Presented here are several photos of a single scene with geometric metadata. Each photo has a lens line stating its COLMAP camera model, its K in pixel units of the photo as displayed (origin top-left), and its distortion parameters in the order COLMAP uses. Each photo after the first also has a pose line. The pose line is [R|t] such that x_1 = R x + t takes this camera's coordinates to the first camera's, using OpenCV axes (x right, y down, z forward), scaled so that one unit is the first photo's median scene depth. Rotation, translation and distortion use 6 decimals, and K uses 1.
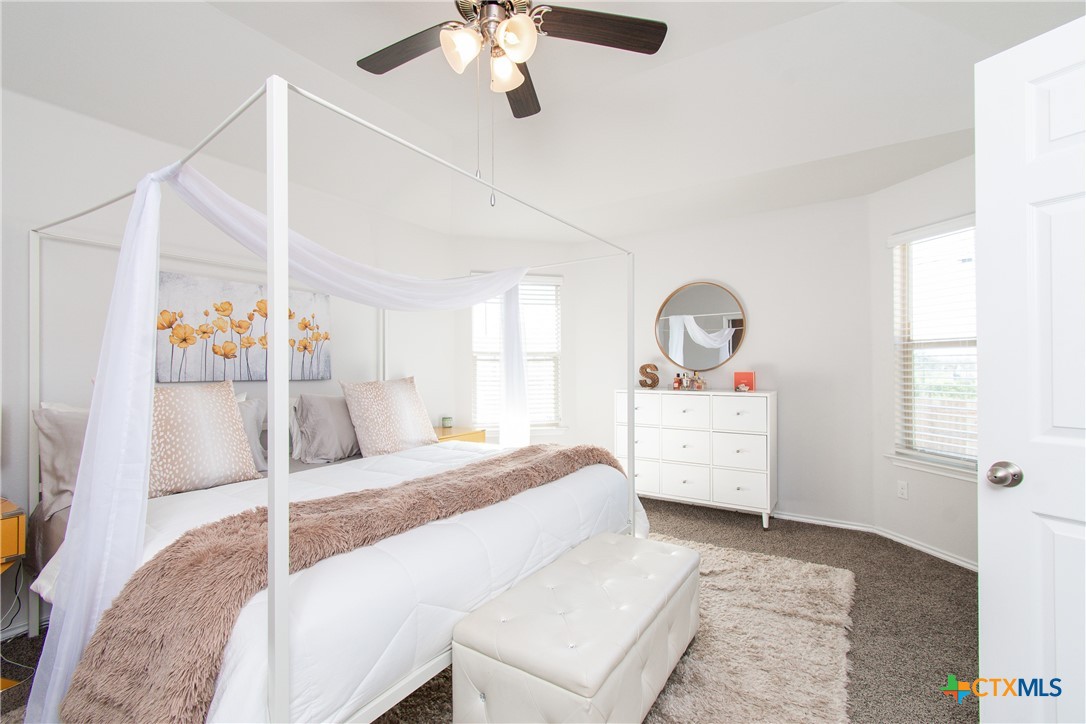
lens RADIAL K [[480.5, 0, 546.0], [0, 480.5, 363.6], [0, 0, 1]] dist [-0.000937, 0.000132]
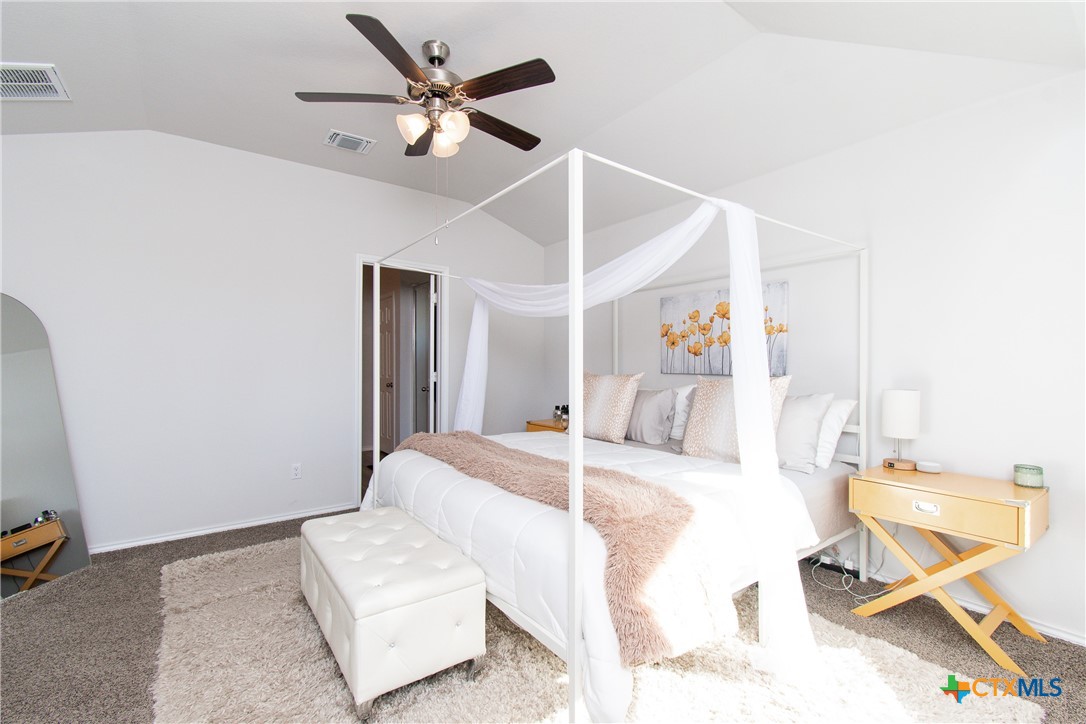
lens RADIAL K [[480.5, 0, 545.3], [0, 480.5, 363.6], [0, 0, 1]] dist [-0.000937, 0.000132]
pose [[-0.371128, 0.001914, -0.928580, 0.603420], [0.007021, 0.999975, -0.000745, 0.006967], [0.928555, -0.006796, -0.371132, 1.039948]]
